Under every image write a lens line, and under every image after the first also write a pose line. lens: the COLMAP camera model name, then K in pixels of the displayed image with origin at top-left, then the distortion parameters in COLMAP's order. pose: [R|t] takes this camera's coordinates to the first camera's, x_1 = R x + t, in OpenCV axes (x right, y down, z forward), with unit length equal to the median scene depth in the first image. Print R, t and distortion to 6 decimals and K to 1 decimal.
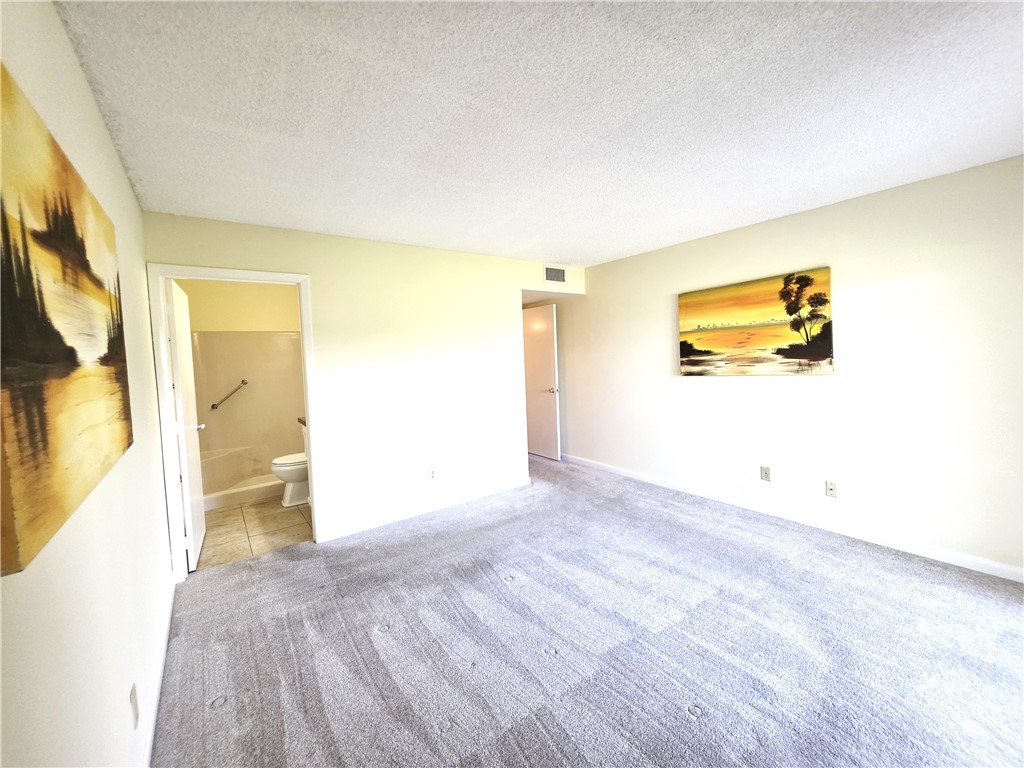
lens RADIAL K [[411.4, 0, 508.0], [0, 411.4, 379.6], [0, 0, 1]] dist [0.001668, 0.000005]
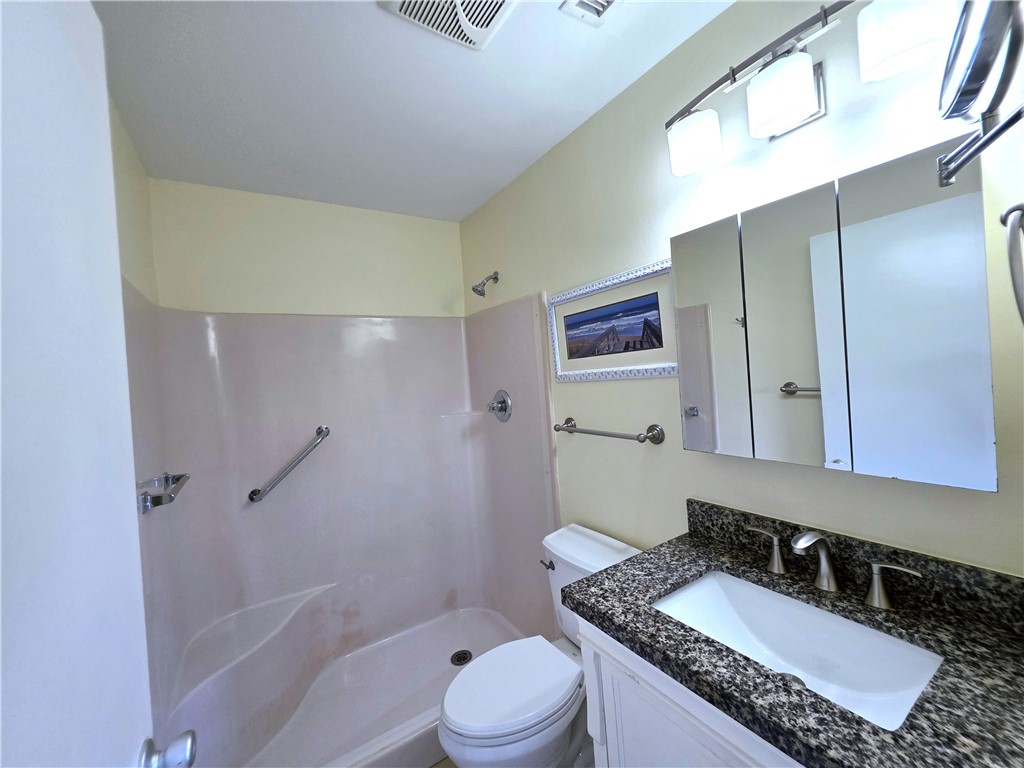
lens RADIAL K [[411.0, 0, 511.7], [0, 411.0, 376.8], [0, 0, 1]] dist [0.000794, -0.000283]
pose [[0.997568, -0.036788, -0.059204, -0.418548], [0.033923, 0.998237, -0.048696, -0.025138], [0.060892, 0.046569, 0.997057, 0.585831]]
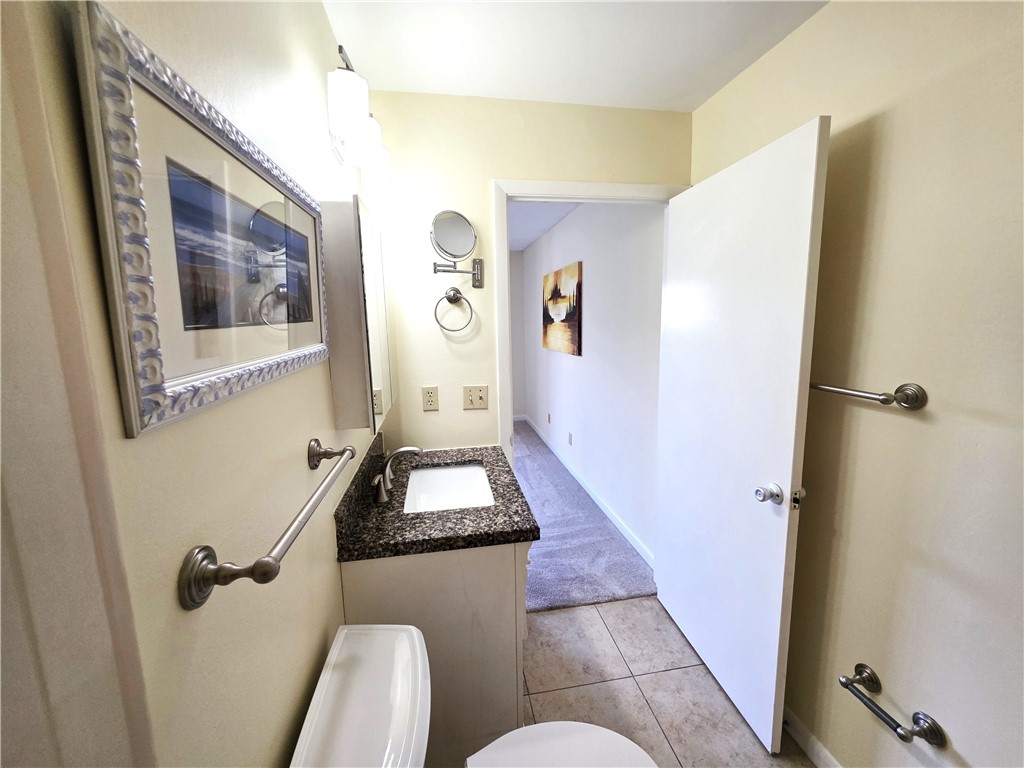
lens RADIAL K [[411.0, 0, 511.7], [0, 411.0, 376.8], [0, 0, 1]] dist [0.000794, -0.000283]
pose [[-0.894412, -0.012891, 0.447058, -0.502120], [0.076338, 0.980516, 0.180999, -0.057810], [-0.440681, 0.196015, -0.876001, 1.004498]]
